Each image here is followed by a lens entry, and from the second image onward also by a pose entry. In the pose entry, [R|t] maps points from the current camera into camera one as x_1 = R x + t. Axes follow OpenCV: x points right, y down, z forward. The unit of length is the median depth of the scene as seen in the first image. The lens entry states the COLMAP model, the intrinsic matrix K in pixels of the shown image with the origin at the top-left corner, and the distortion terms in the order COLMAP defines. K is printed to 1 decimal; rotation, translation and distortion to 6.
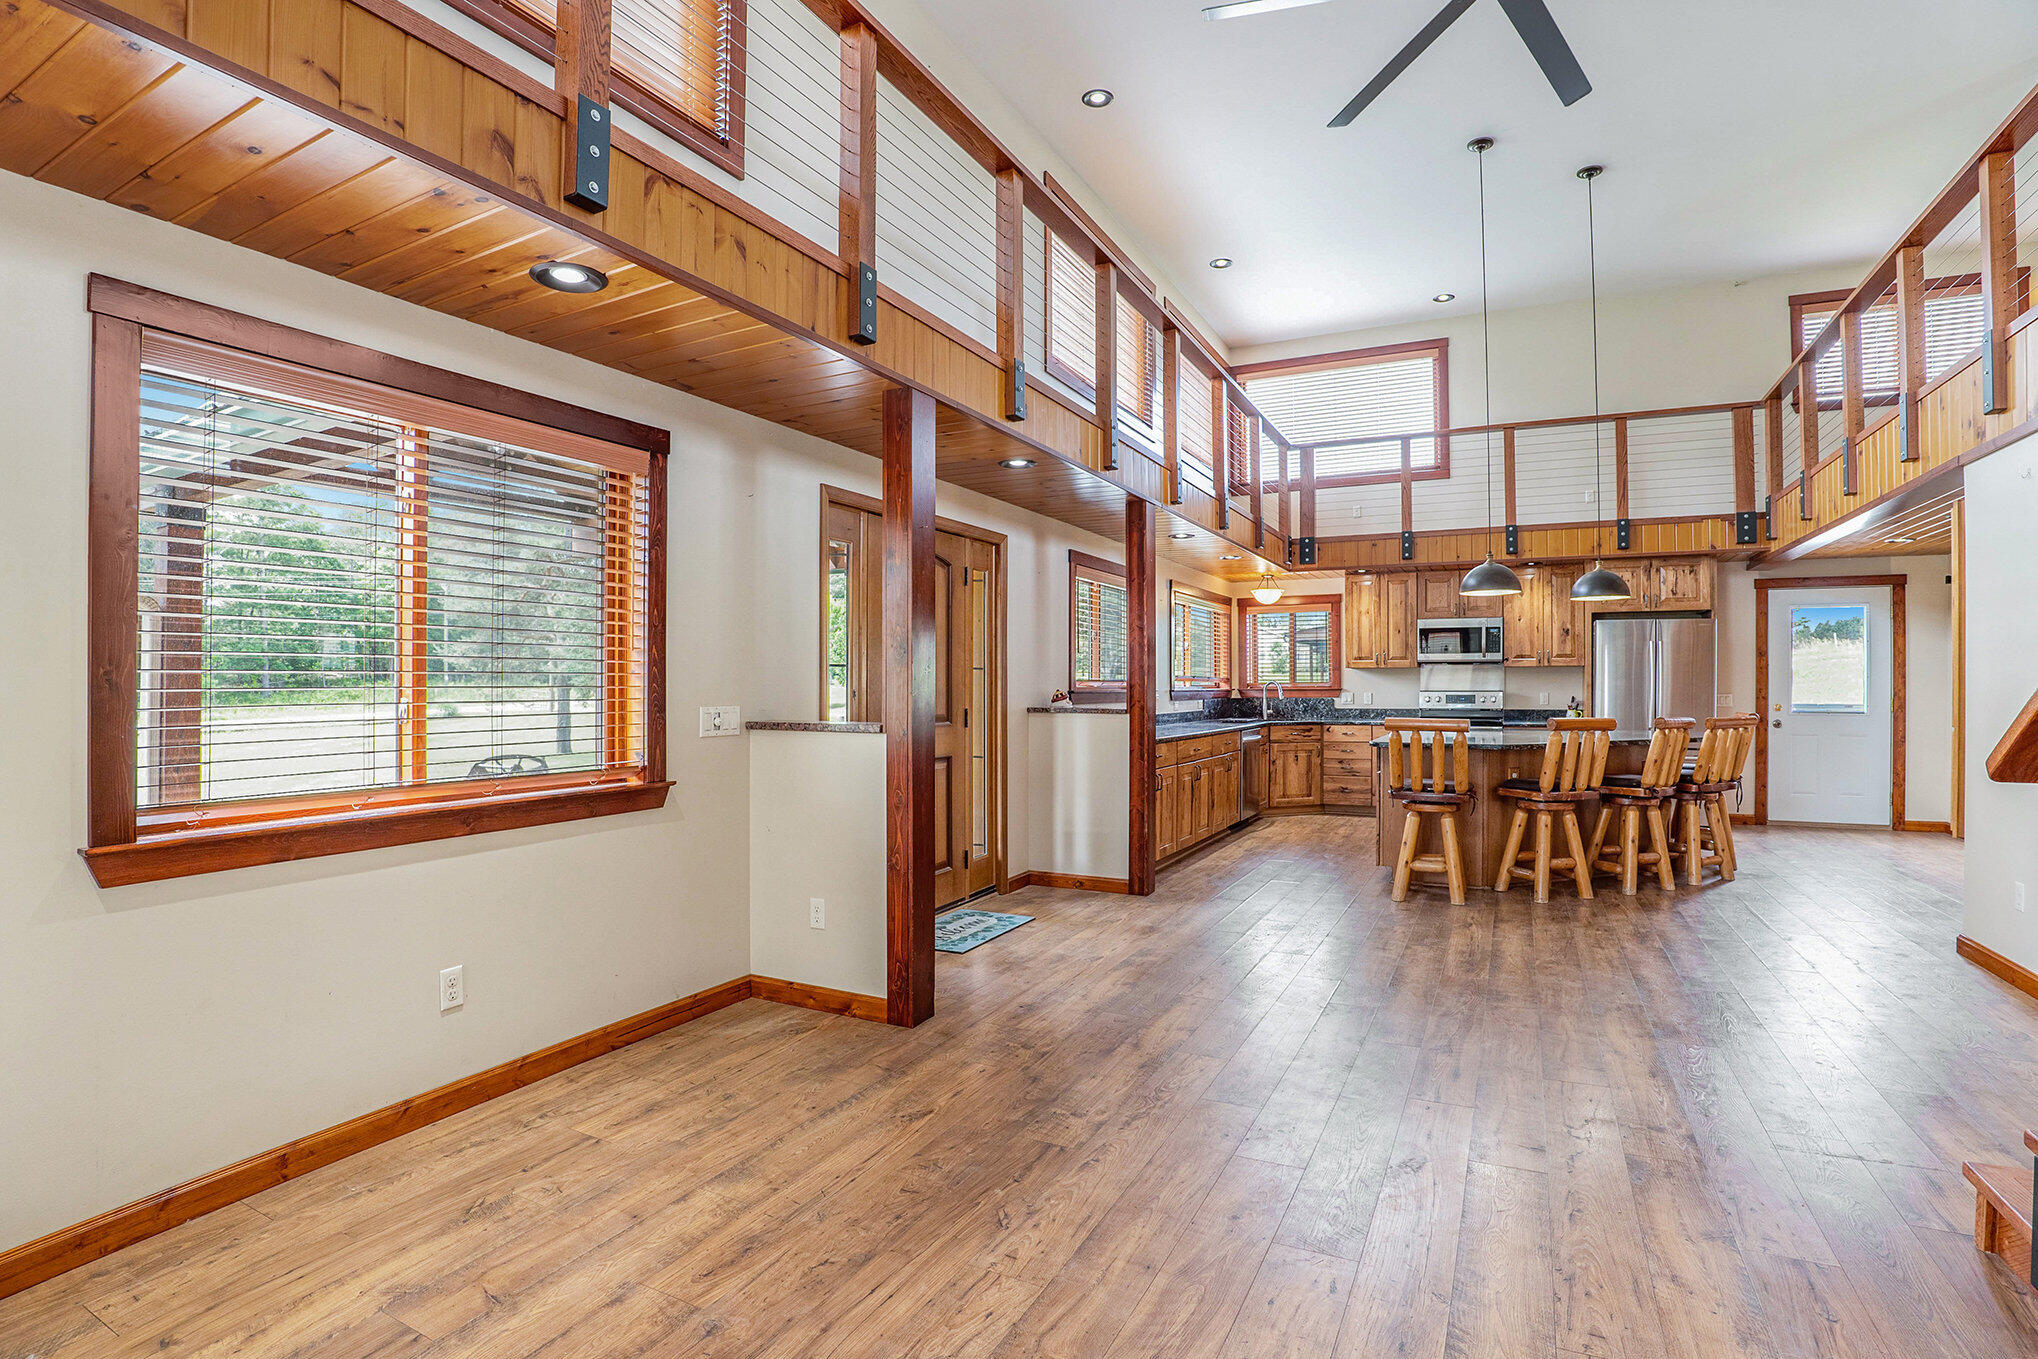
lens RADIAL K [[970.8, 0, 1052.1], [0, 970.8, 636.9], [0, 0, 1]] dist [-0.053227, -0.000582]
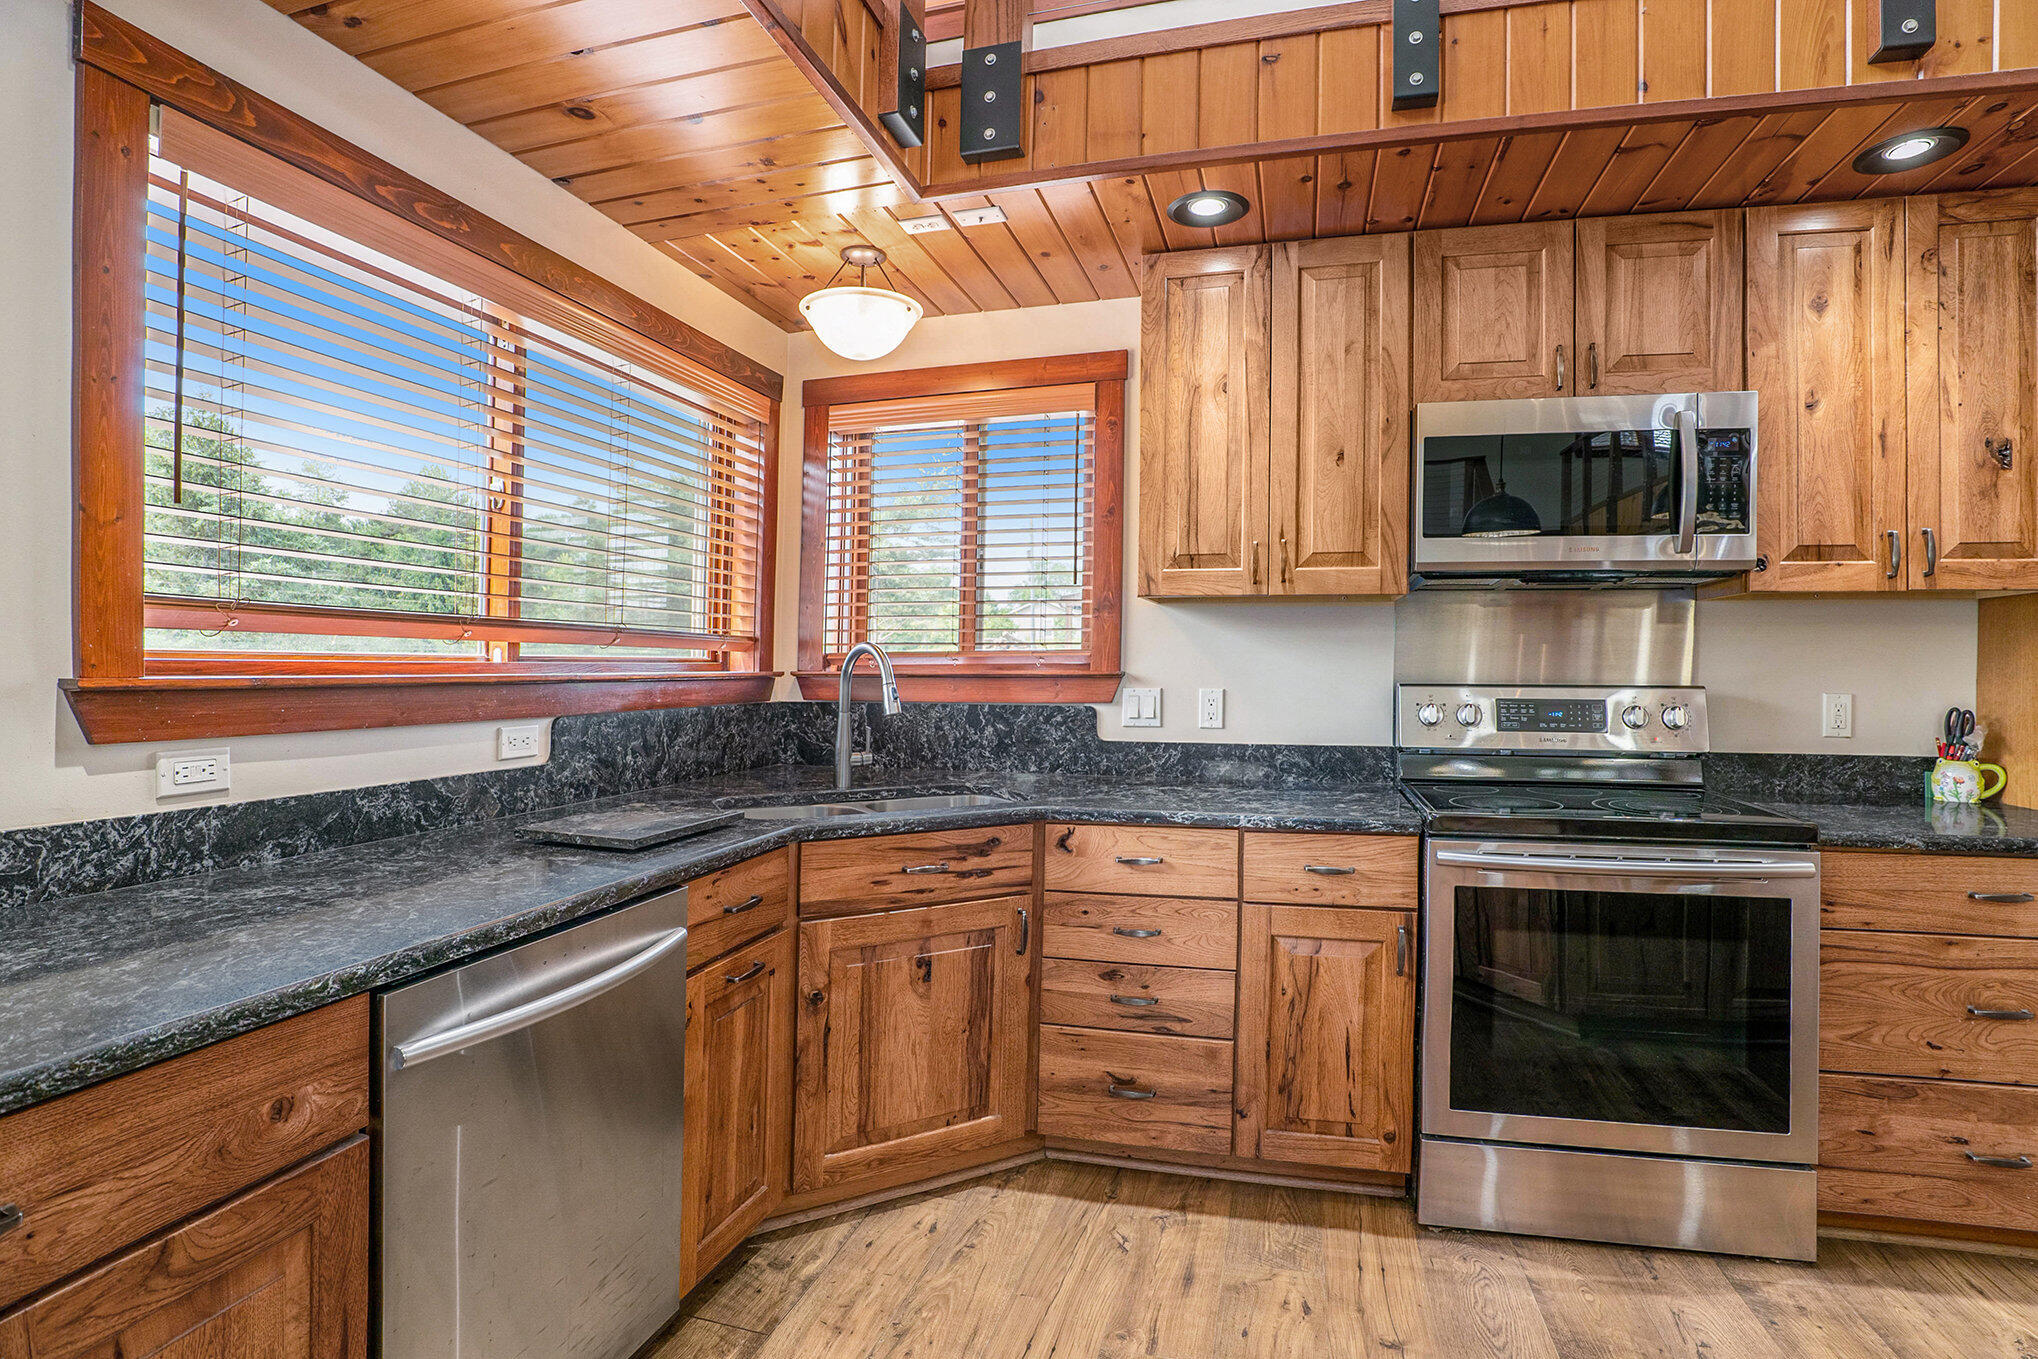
lens RADIAL K [[954.4, 0, 1033.3], [0, 954.4, 619.8], [0, 0, 1]] dist [-0.066677, 0.000050]
pose [[0.984324, 0.016414, 0.175603, 0.268117], [-0.017045, 0.999853, 0.002087, 0.044570], [-0.175543, -0.005047, 0.984459, 0.872125]]
